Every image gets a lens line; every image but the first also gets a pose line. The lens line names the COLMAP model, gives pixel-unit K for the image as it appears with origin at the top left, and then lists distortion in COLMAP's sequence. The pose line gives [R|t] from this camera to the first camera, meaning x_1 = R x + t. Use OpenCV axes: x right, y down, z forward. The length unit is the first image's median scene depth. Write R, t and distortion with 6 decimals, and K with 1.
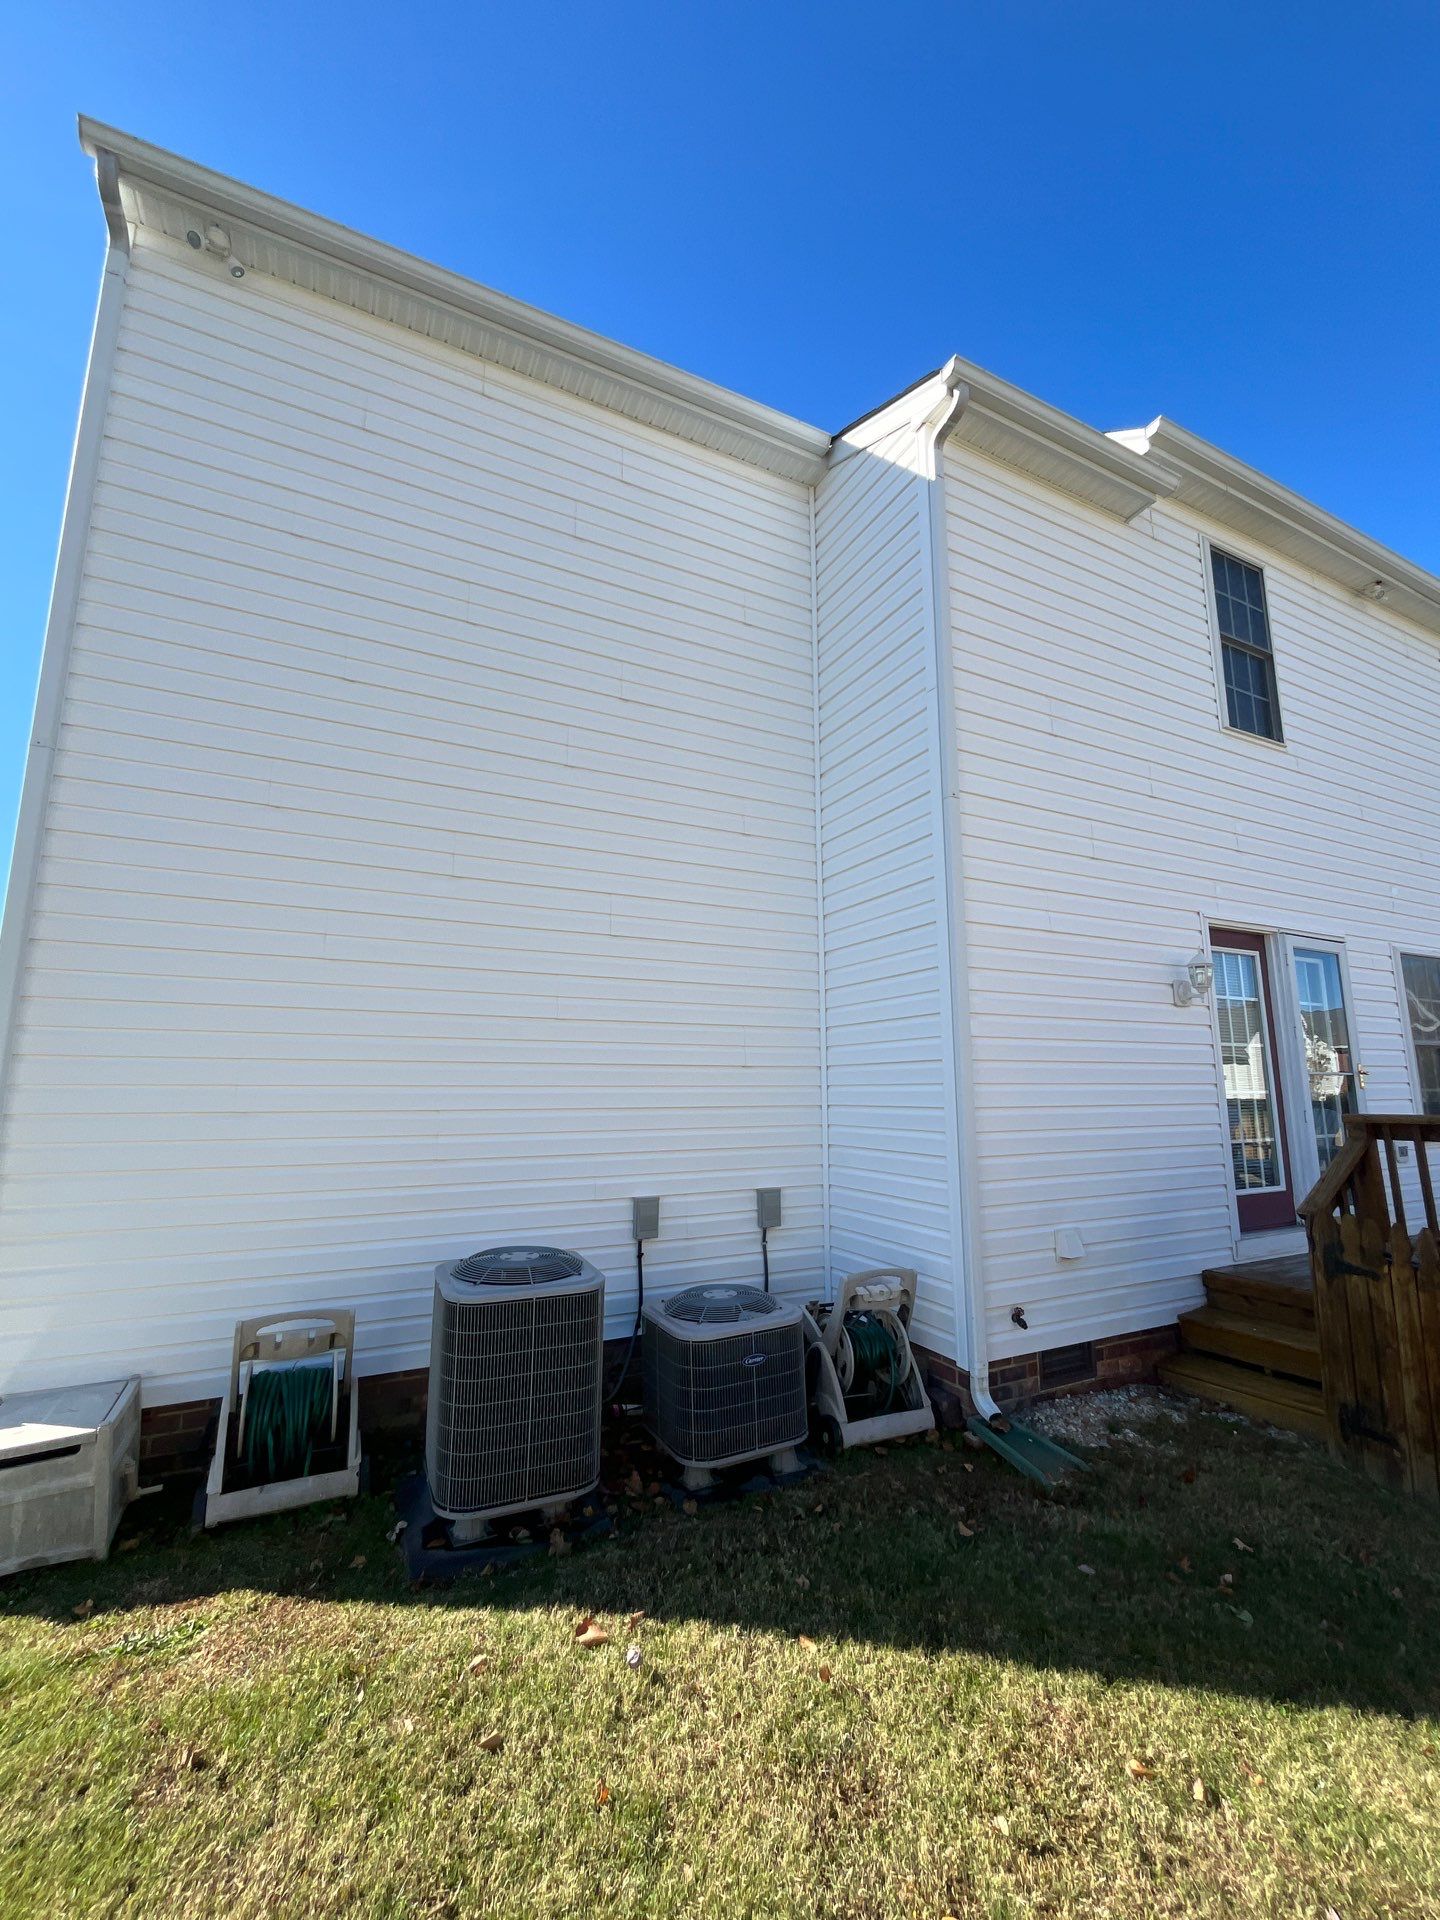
lens RADIAL K [[798.7, 0, 720.0], [0, 798.7, 960.0], [0, 0, 1]] dist [-0.002714, -0.000448]
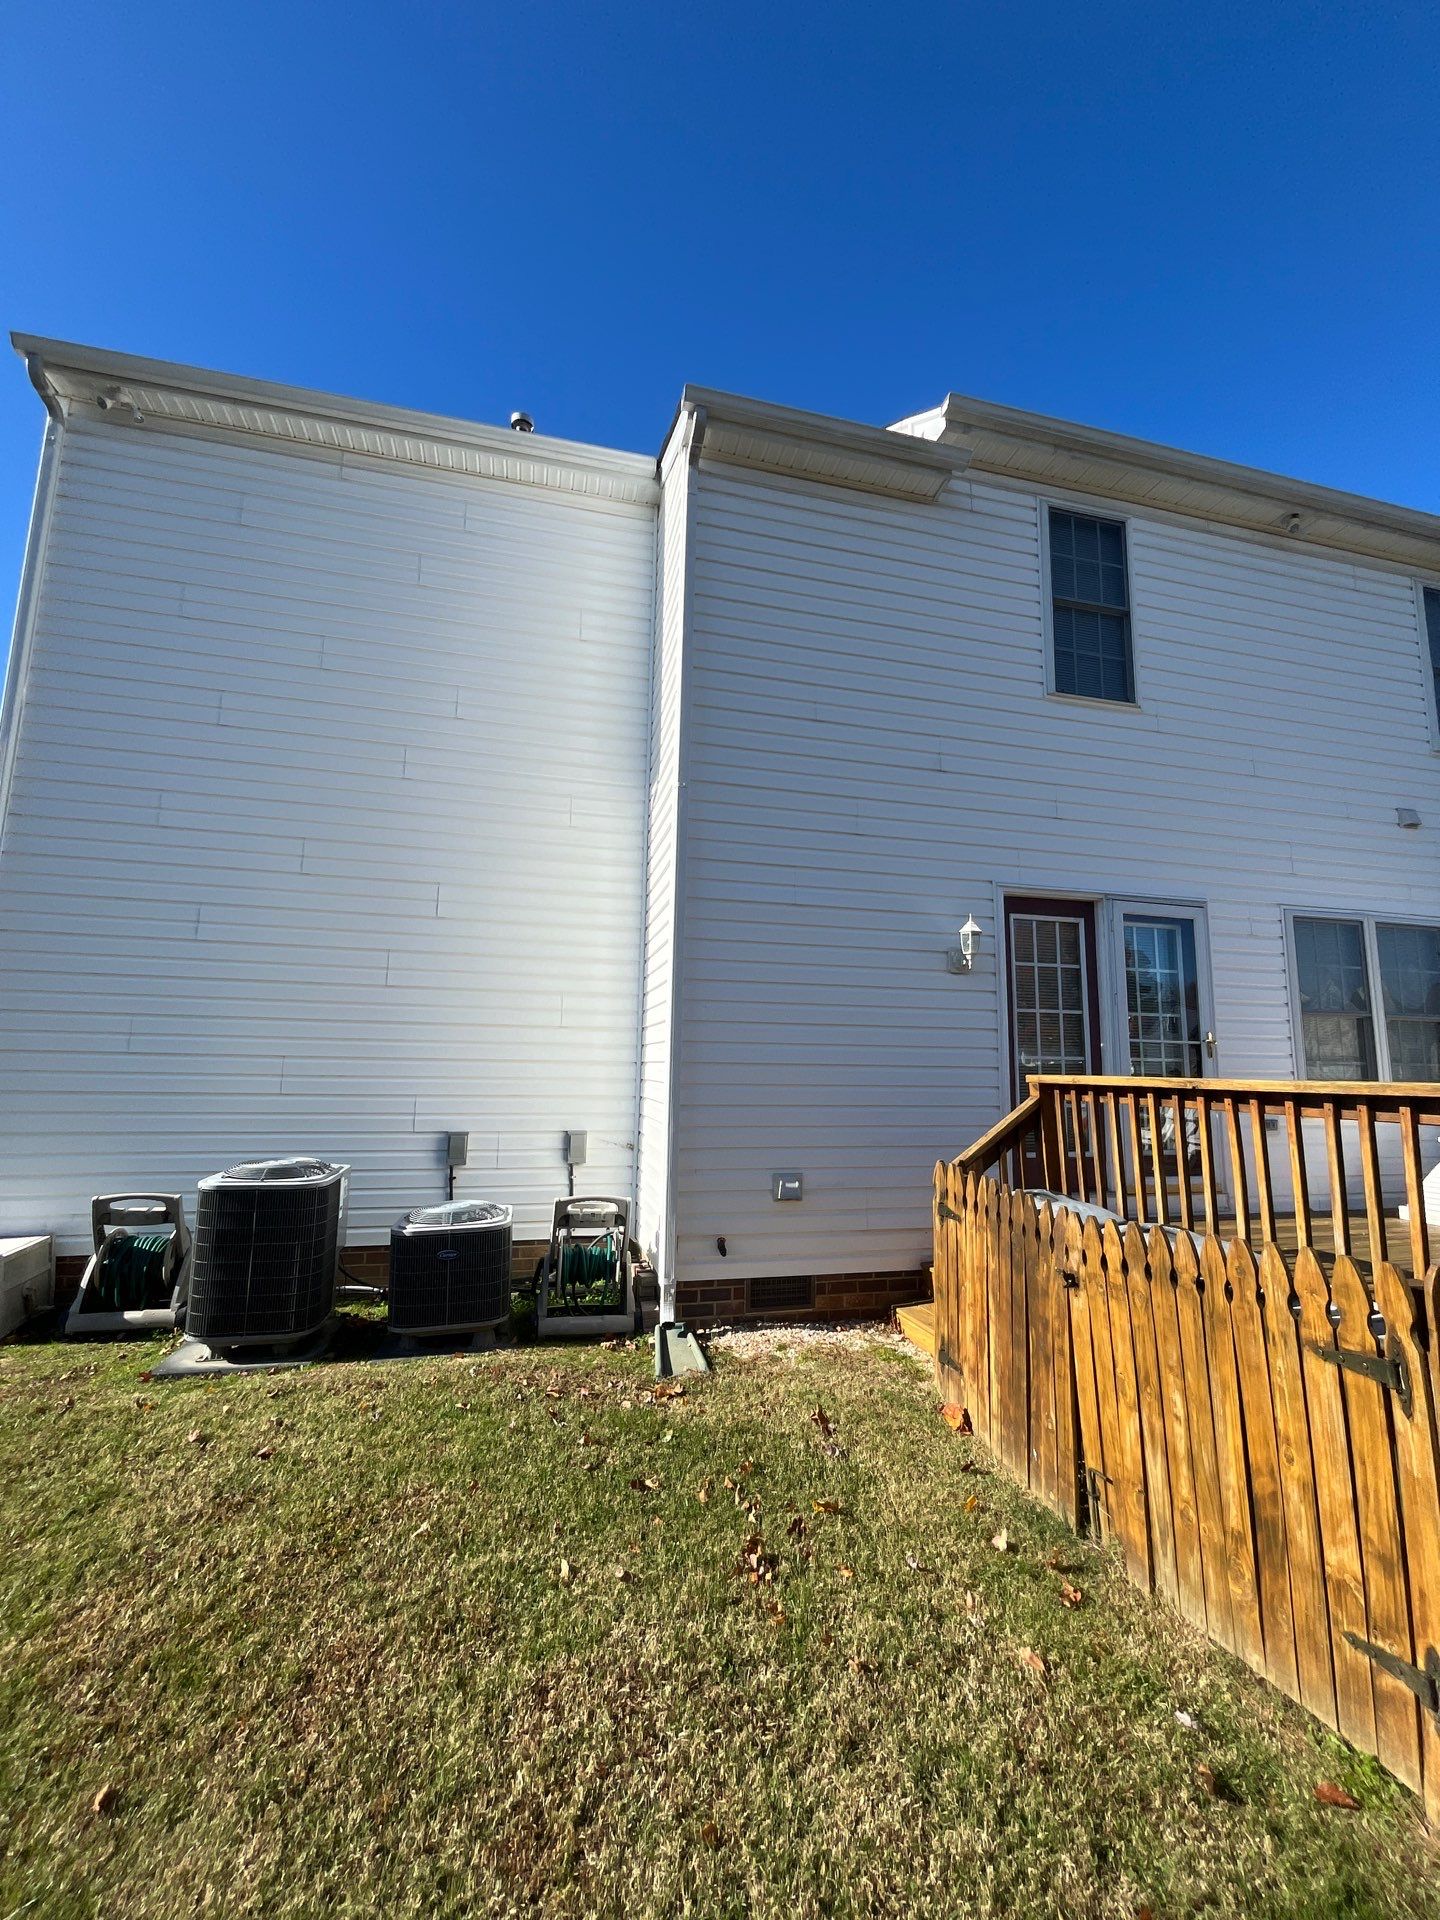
lens RADIAL K [[783.3, 0, 720.0], [0, 783.3, 960.0], [0, 0, 1]] dist [-0.002408, -0.000596]
pose [[0.975220, -0.009380, -0.221040, 0.449469], [0.014667, 0.999644, 0.022287, 0.013047], [0.220753, -0.024976, 0.975010, -0.051696]]
